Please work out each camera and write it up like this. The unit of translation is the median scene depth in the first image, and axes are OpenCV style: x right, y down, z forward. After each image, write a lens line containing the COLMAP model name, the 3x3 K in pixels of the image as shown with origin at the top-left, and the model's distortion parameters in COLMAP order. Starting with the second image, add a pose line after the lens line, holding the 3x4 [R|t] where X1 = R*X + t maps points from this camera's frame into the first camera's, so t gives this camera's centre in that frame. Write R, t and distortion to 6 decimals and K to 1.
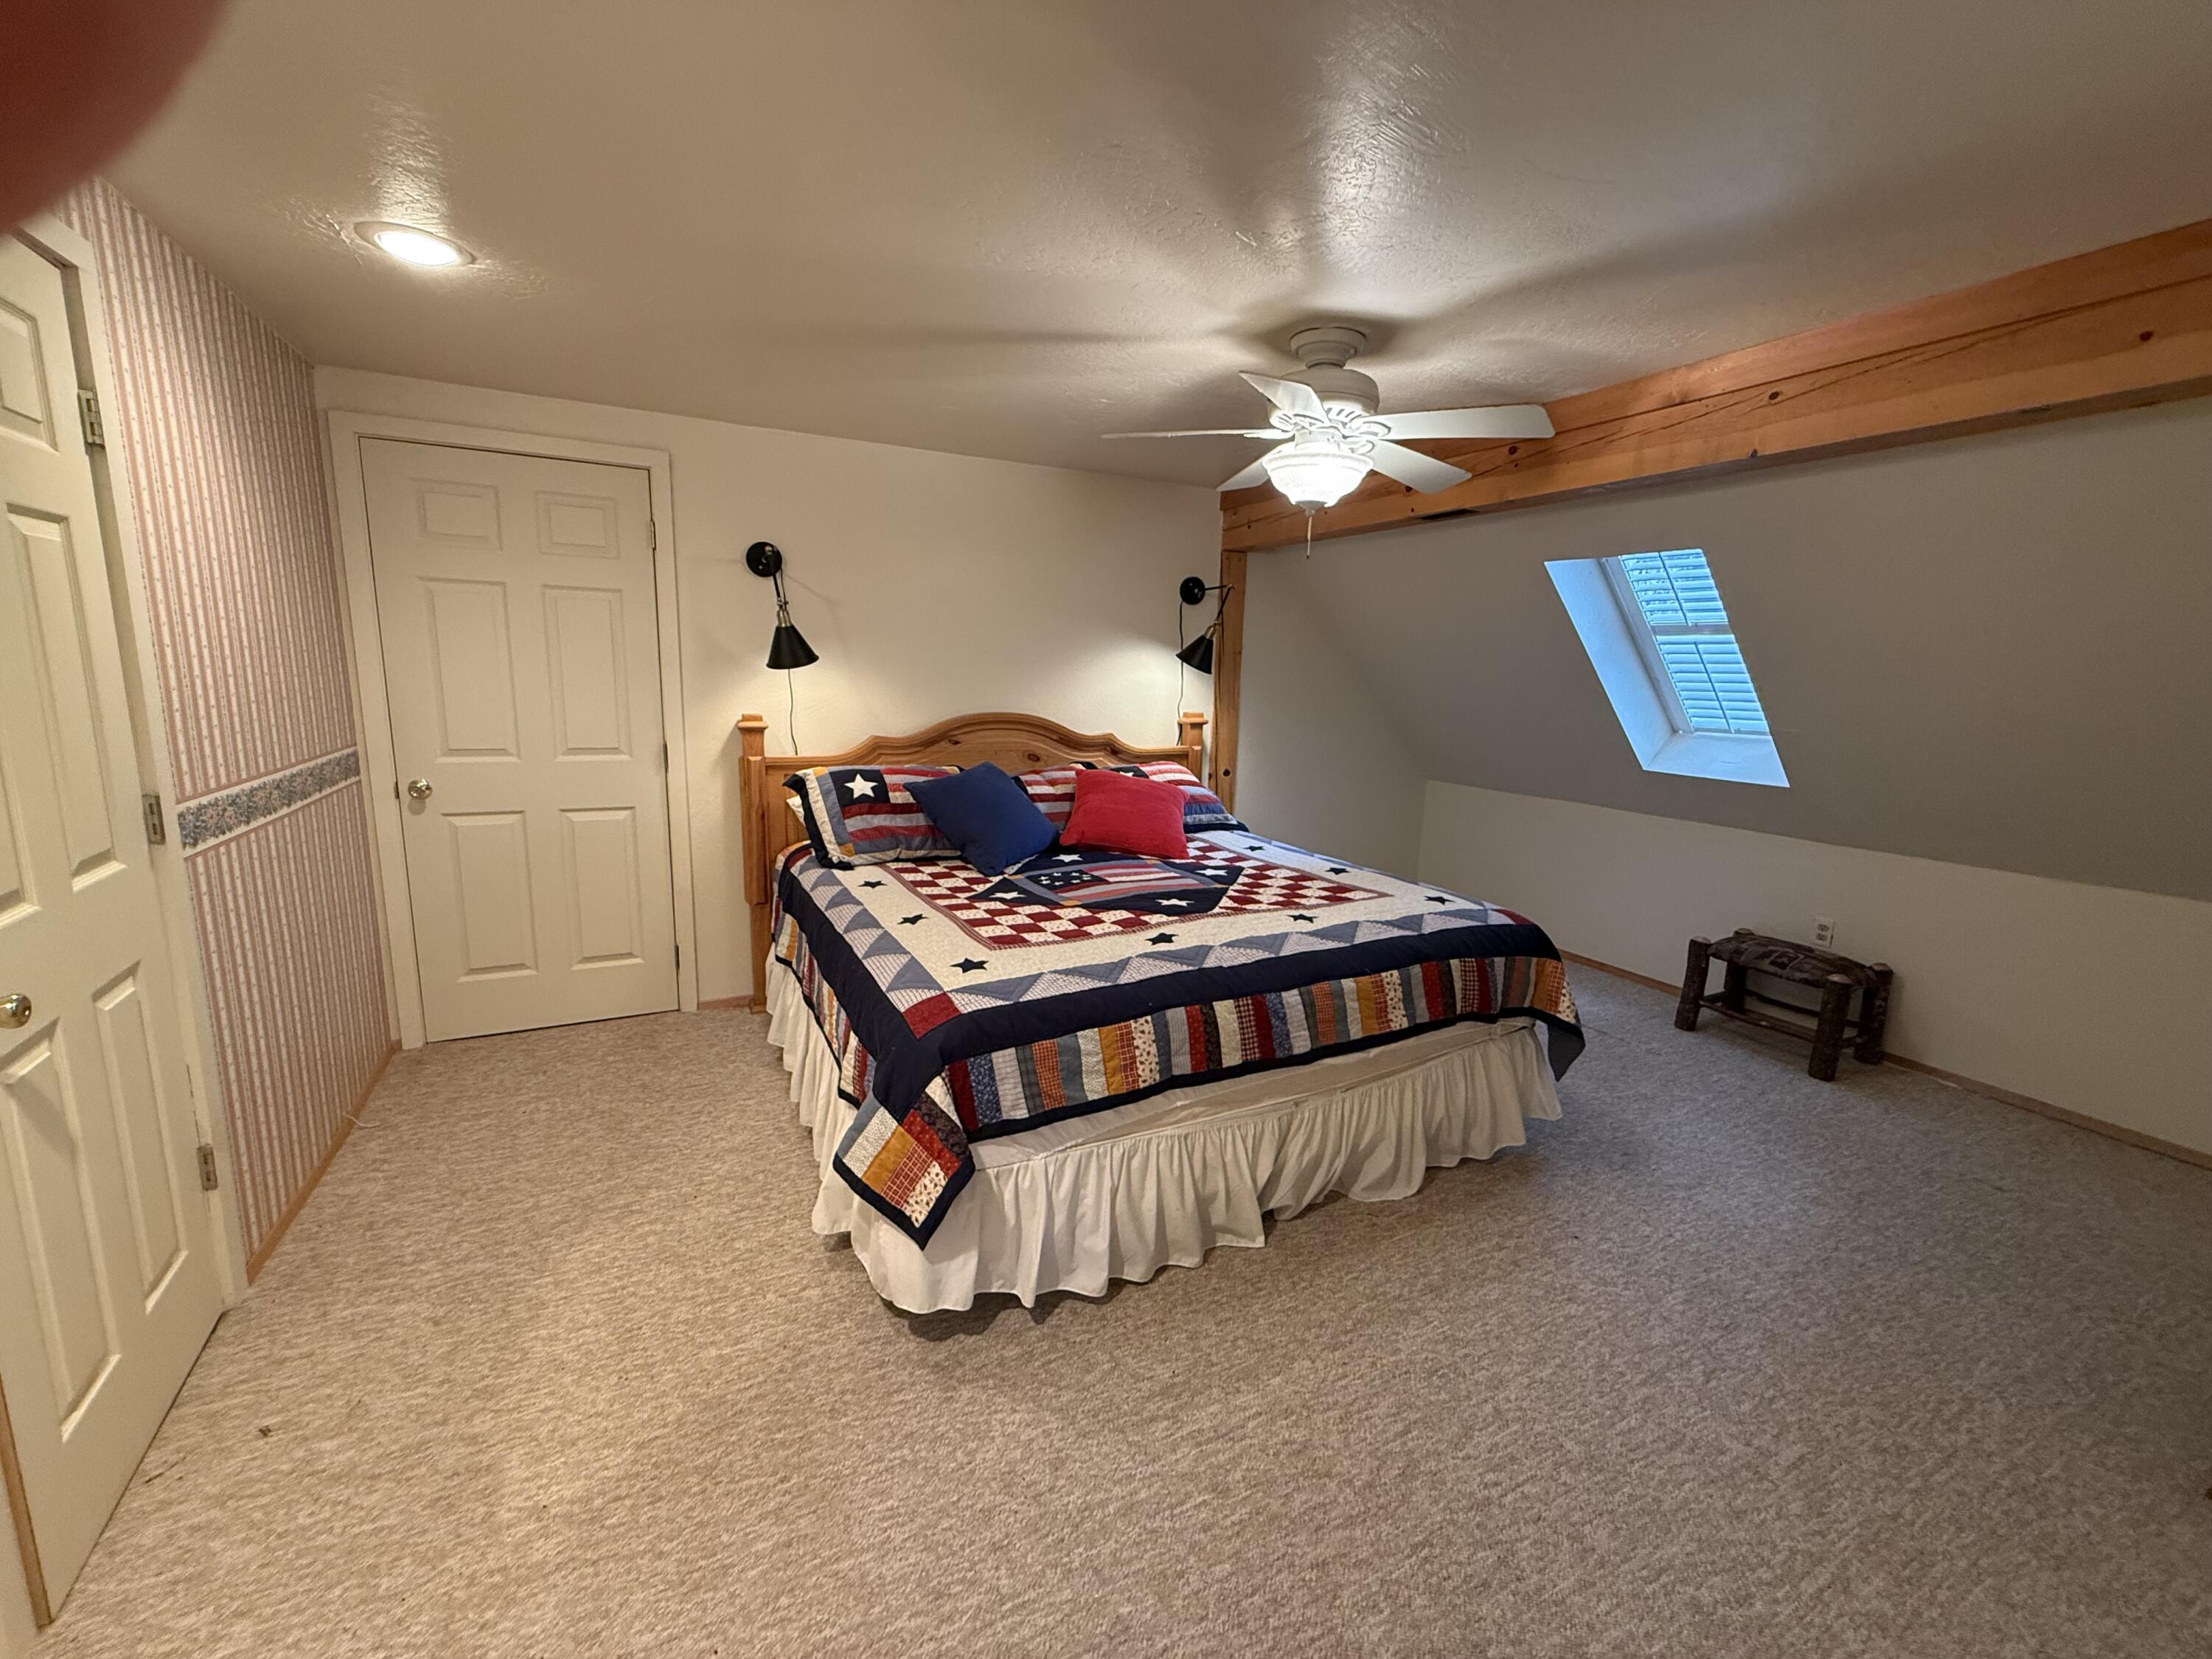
lens RADIAL K [[880.3, 0, 1098.5], [0, 880.3, 823.1], [0, 0, 1]] dist [0.001868, -0.001146]
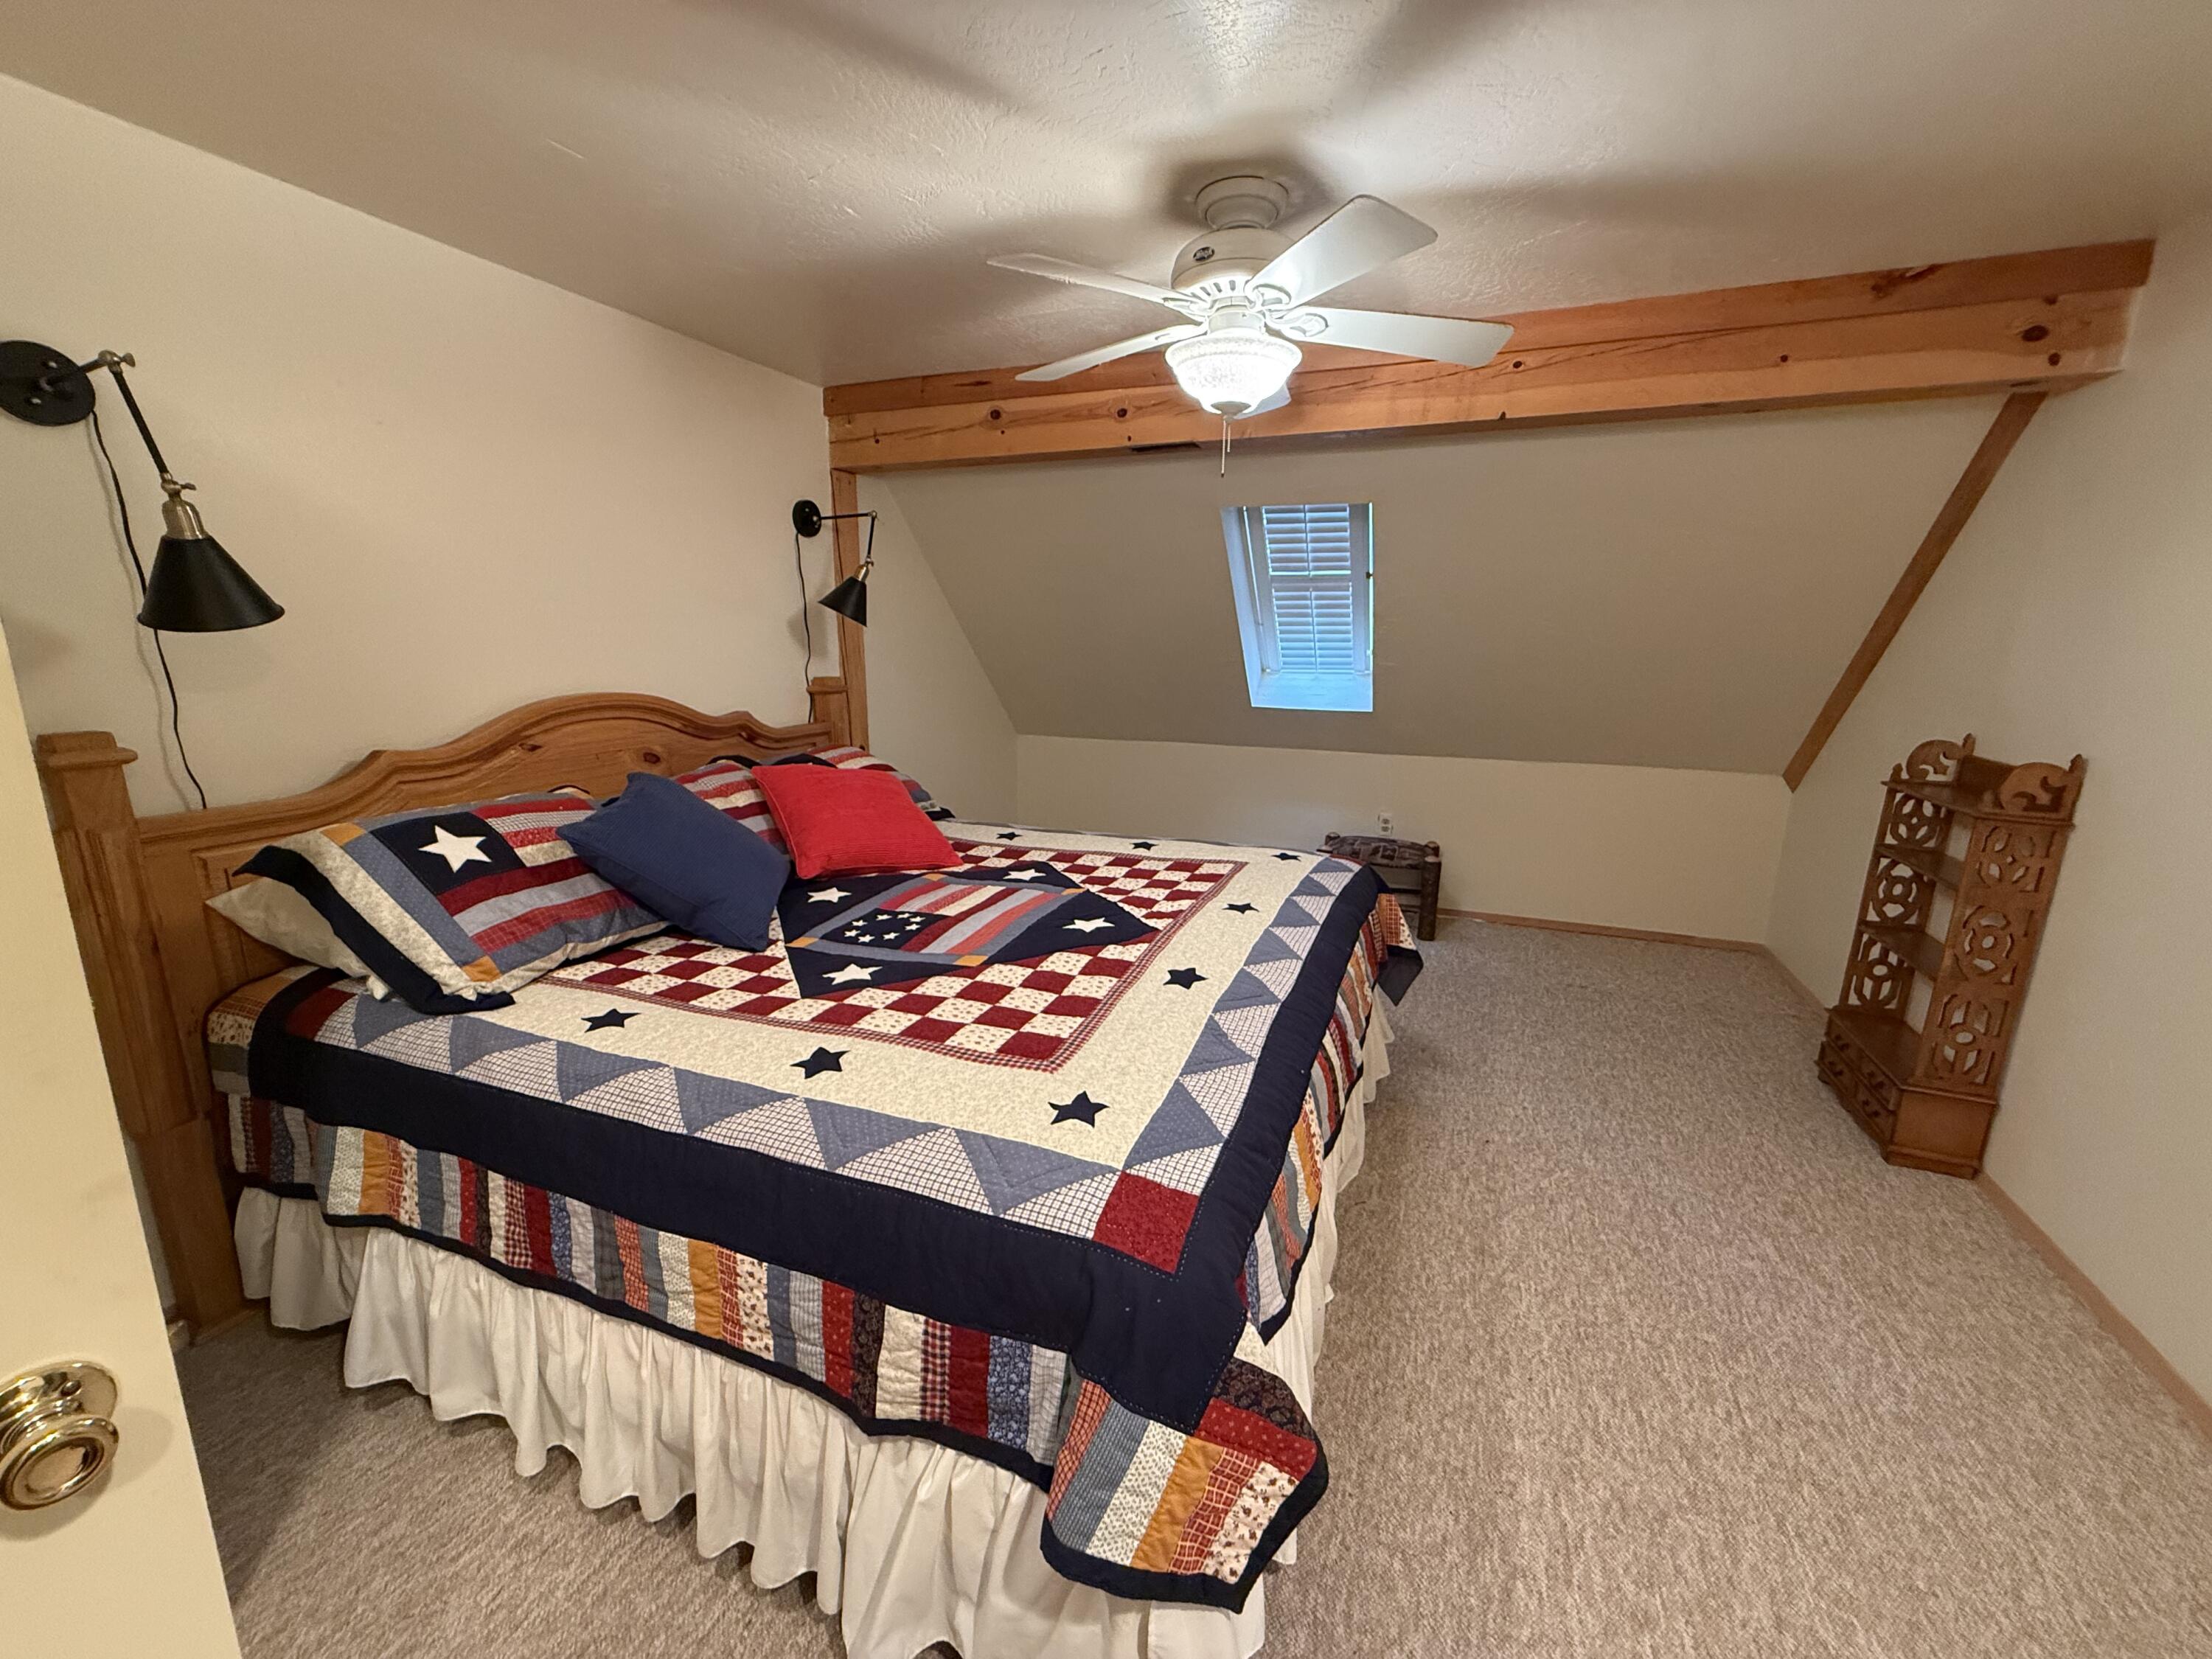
lens RADIAL K [[880.3, 0, 1107.9], [0, 880.3, 824.2], [0, 0, 1]] dist [0.001868, -0.001146]
pose [[0.754329, -0.161494, 0.636324, -0.384109], [0.128738, 0.986840, 0.097840, -0.070786], [-0.643750, 0.008116, 0.765192, 0.414120]]
